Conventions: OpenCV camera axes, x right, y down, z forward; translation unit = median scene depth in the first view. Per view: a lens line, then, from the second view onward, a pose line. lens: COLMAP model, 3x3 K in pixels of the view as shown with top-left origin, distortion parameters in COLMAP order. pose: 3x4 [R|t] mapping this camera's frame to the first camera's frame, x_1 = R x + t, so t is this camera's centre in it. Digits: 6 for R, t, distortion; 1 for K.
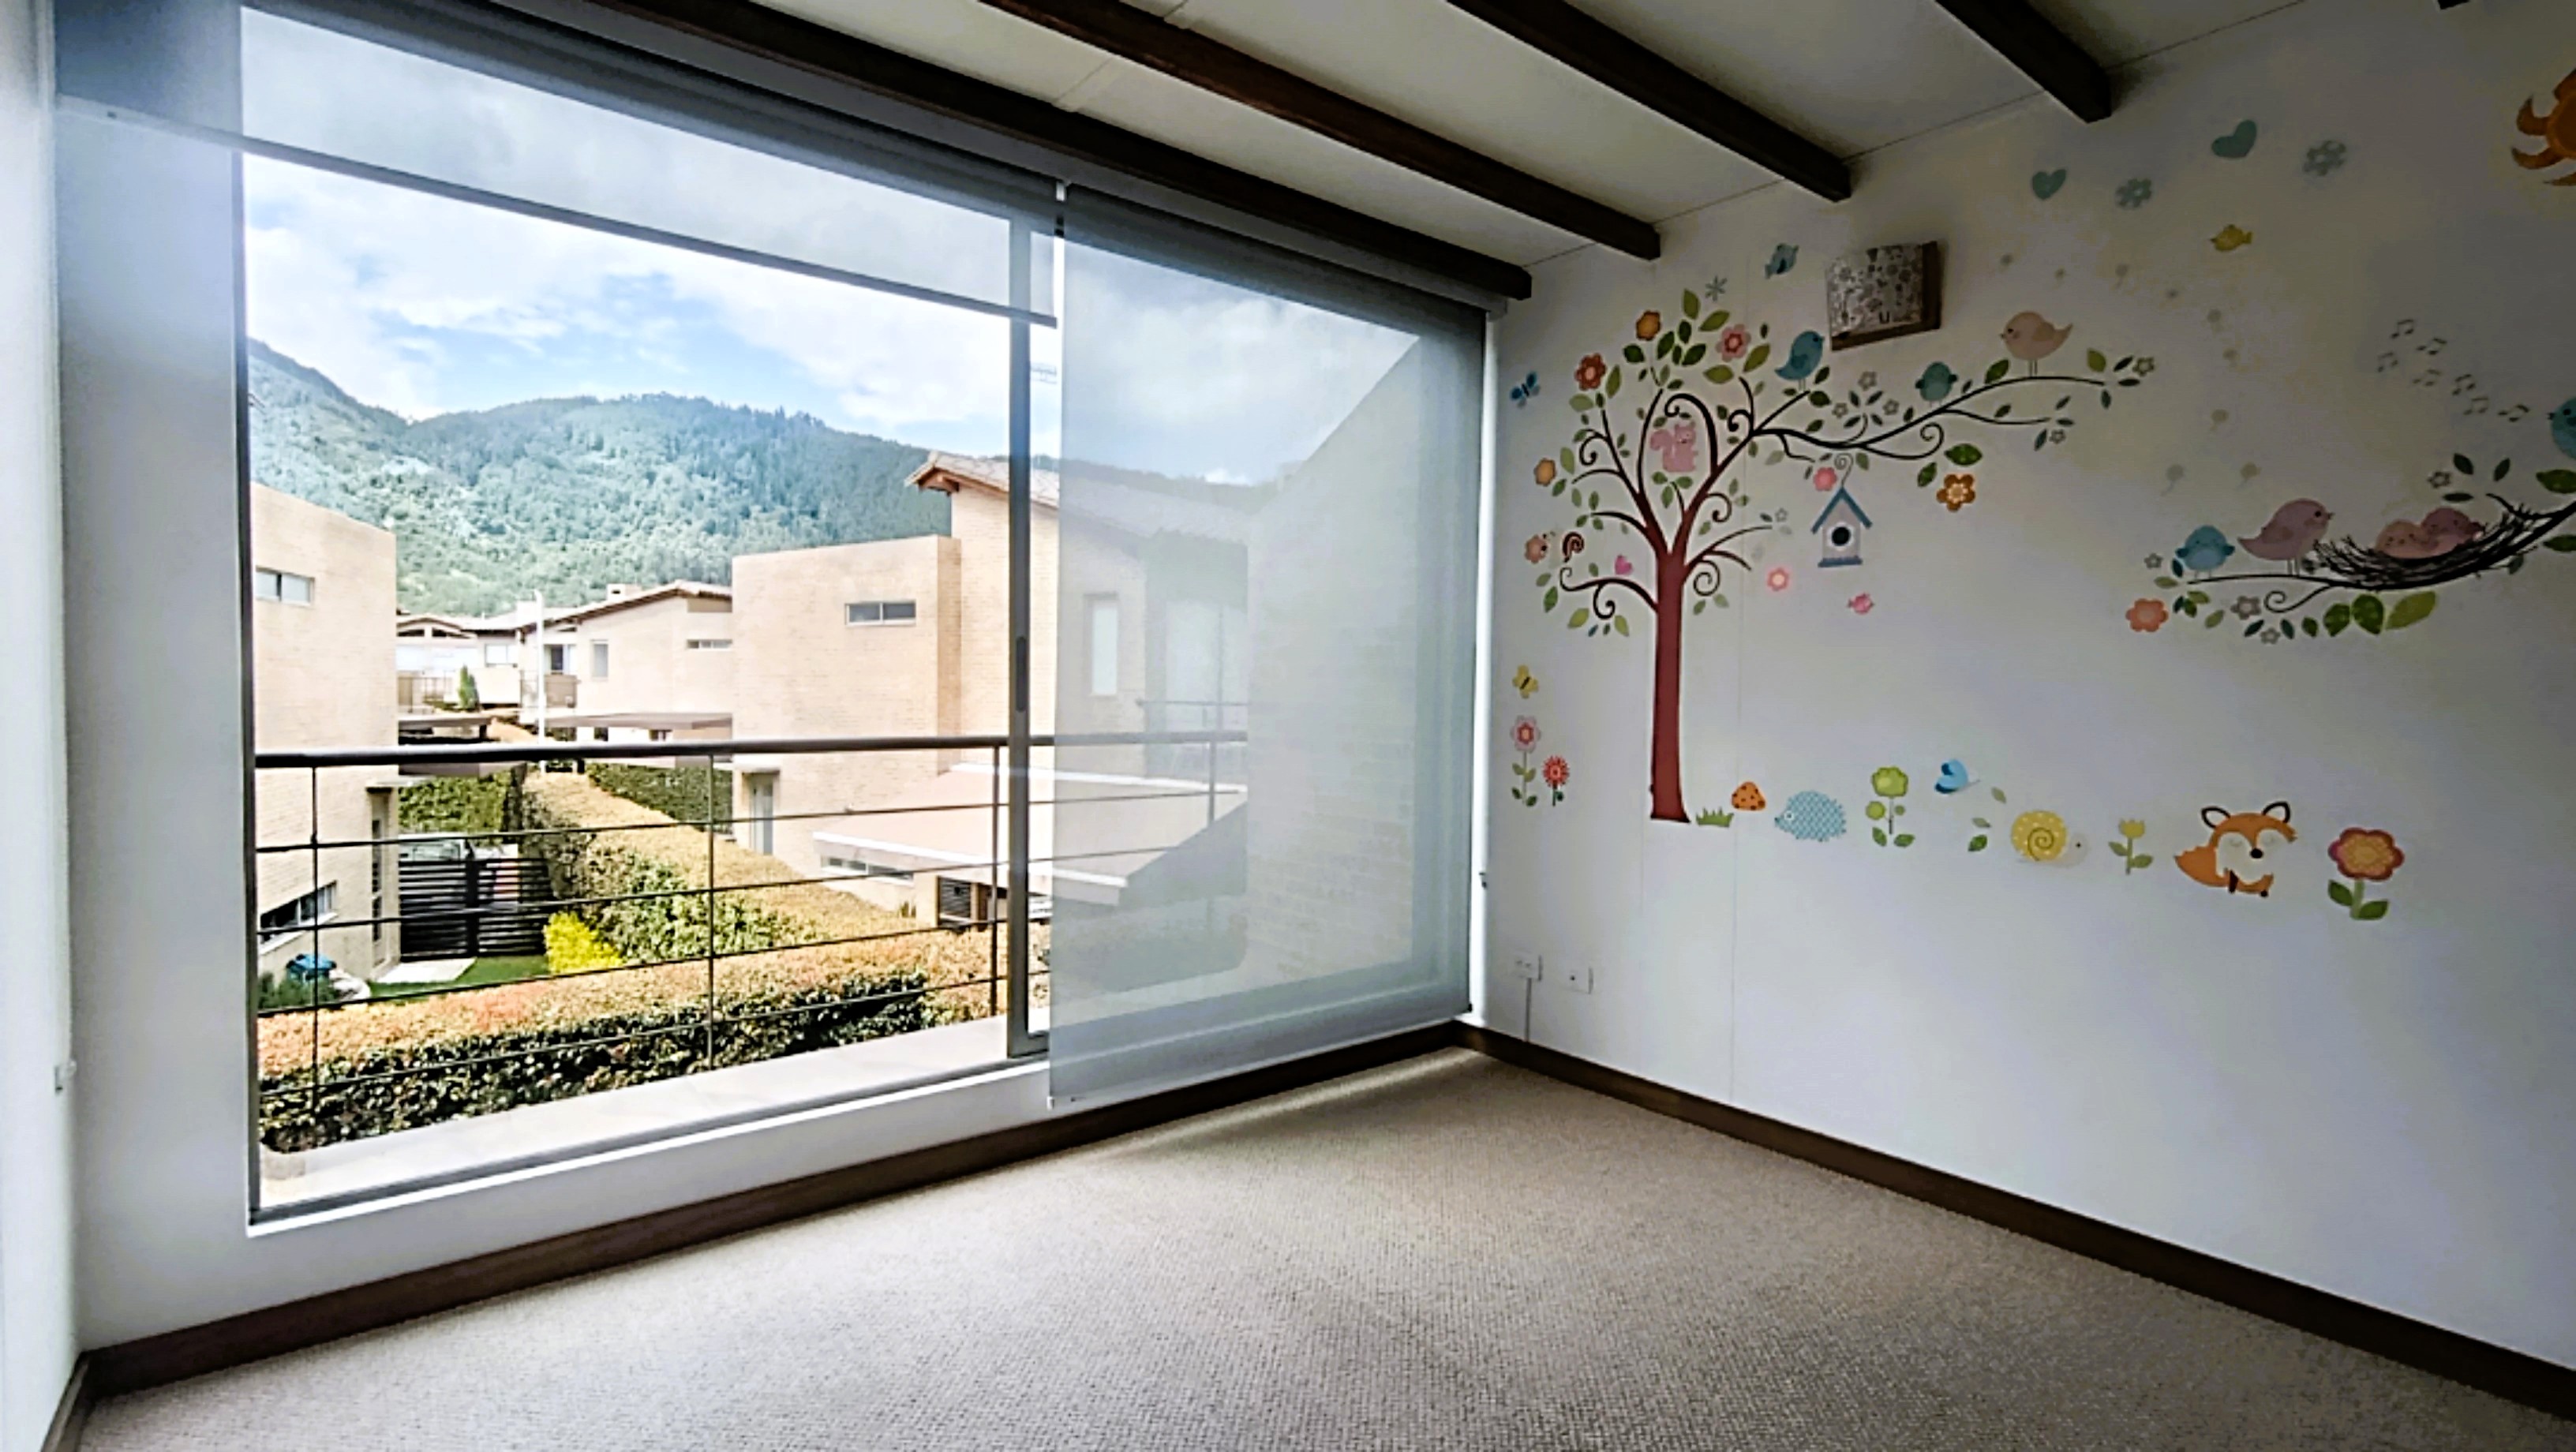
lens RADIAL K [[1192.0, 0, 1288.0], [0, 1192.0, 726.0], [0, 0, 1]] dist [-0.000938, 0.007689]
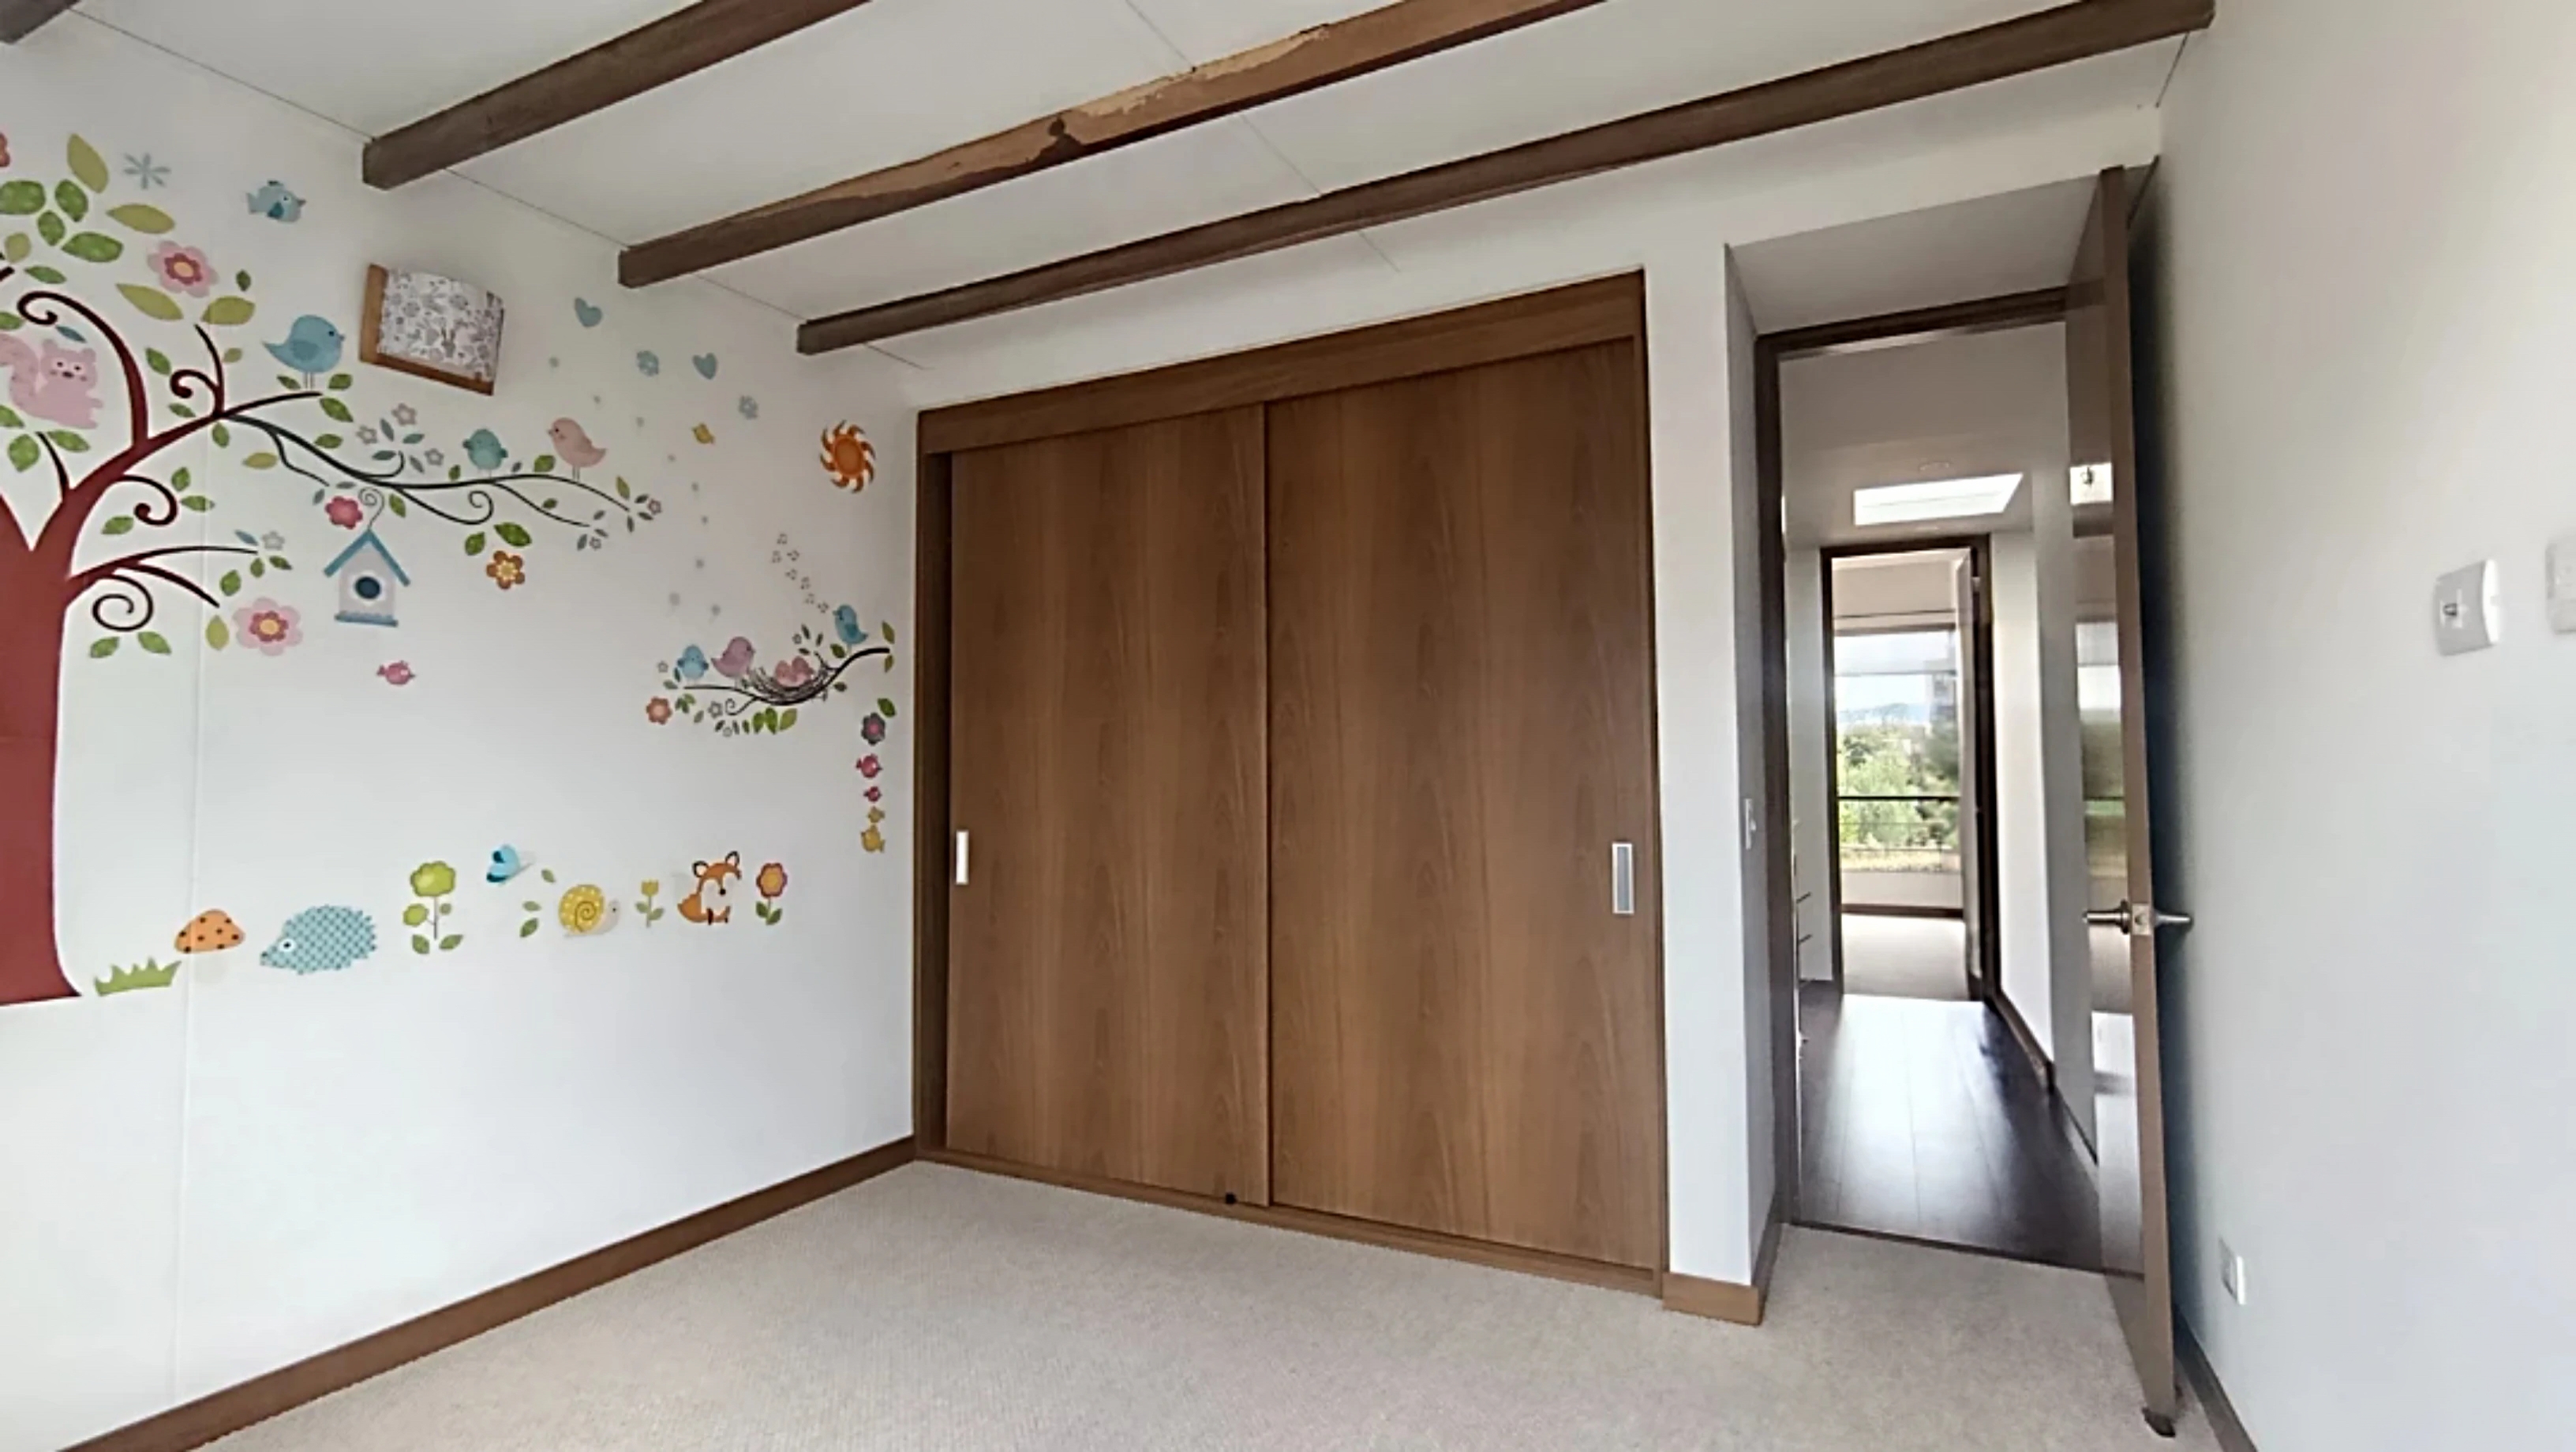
lens RADIAL K [[1192.0, 0, 1288.0], [0, 1192.0, 726.0], [0, 0, 1]] dist [-0.000938, 0.007689]
pose [[-0.418950, 0.030774, 0.907488, -0.584079], [0.035423, 0.999219, -0.017531, -0.029330], [-0.907318, 0.024802, -0.419712, 0.829387]]
